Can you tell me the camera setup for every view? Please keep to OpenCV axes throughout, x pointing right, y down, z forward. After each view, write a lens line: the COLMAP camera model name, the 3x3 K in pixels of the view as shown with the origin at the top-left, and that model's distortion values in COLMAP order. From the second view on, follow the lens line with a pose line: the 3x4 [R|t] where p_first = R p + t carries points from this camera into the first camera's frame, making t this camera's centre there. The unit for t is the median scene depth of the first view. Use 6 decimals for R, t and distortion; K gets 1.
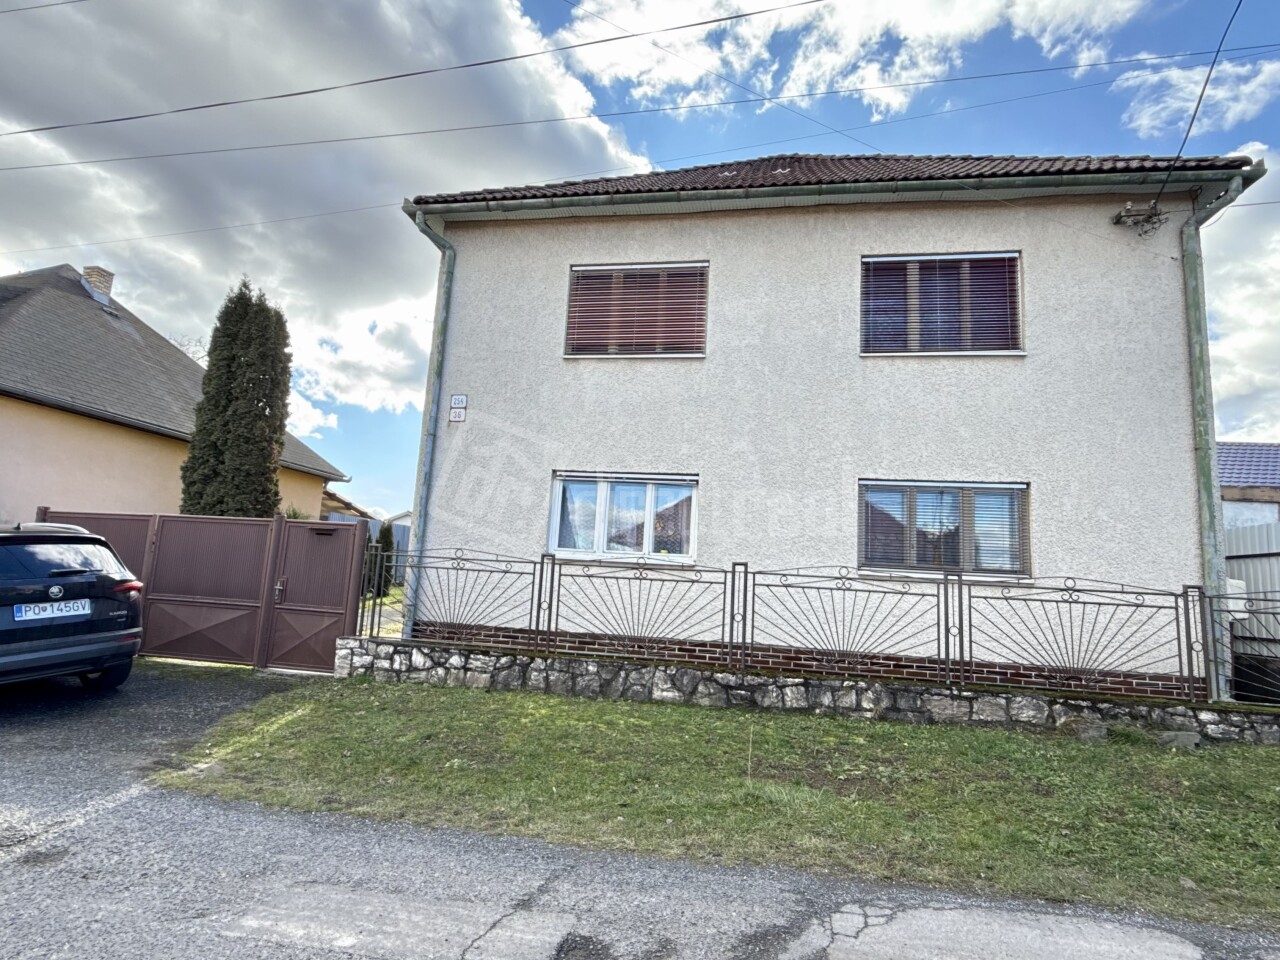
lens RADIAL K [[677.8, 0, 638.2], [0, 677.8, 479.7], [0, 0, 1]] dist [0.003930, -0.001170]
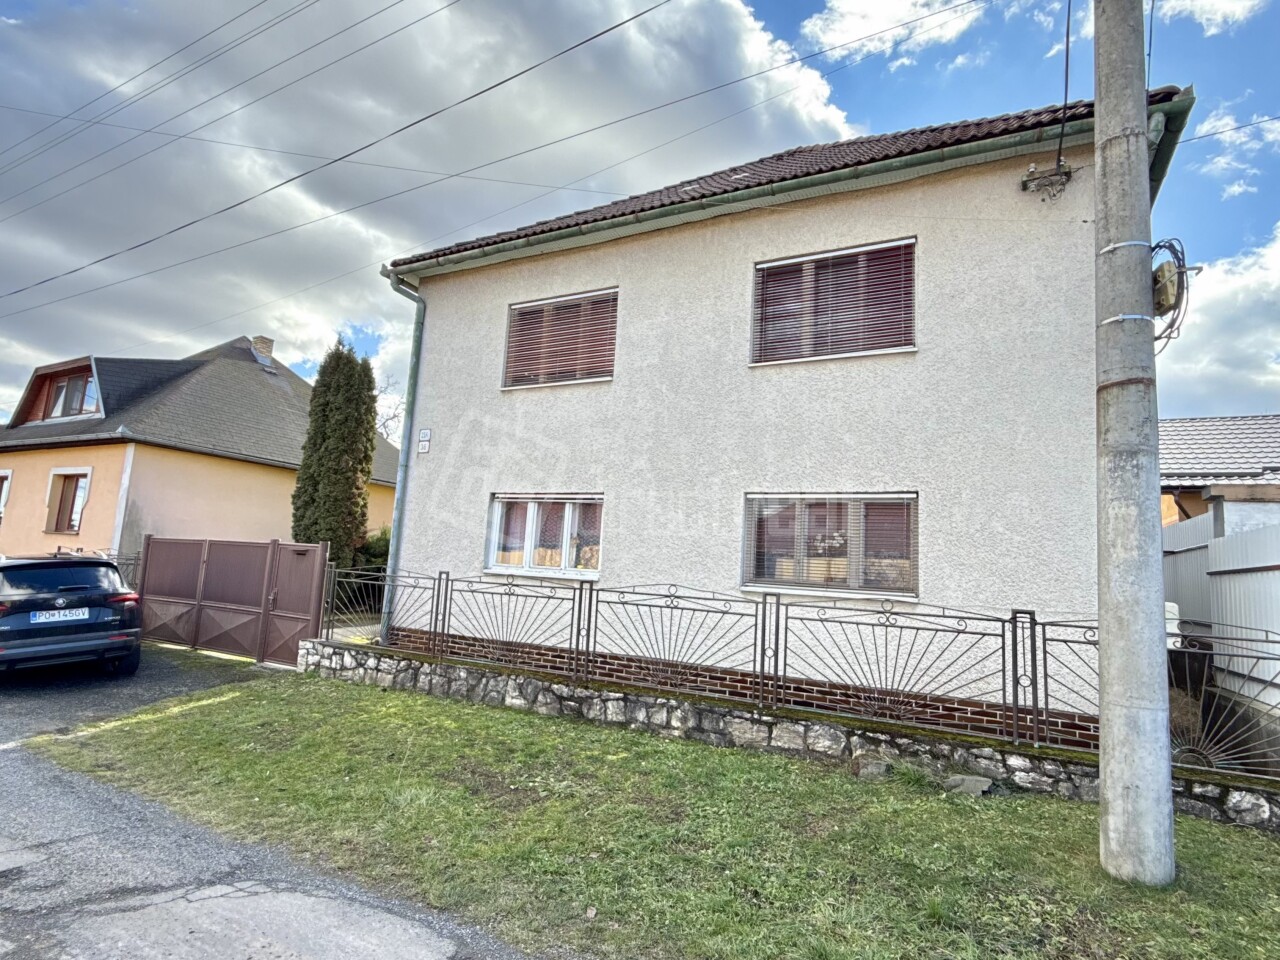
lens RADIAL K [[677.8, 0, 631.9], [0, 677.8, 479.8], [0, 0, 1]] dist [0.003930, -0.001170]
pose [[0.952142, -0.041483, -0.302826, 0.484213], [0.040867, 0.999130, -0.008373, -0.019201], [0.302910, -0.004404, 0.953009, 0.017334]]
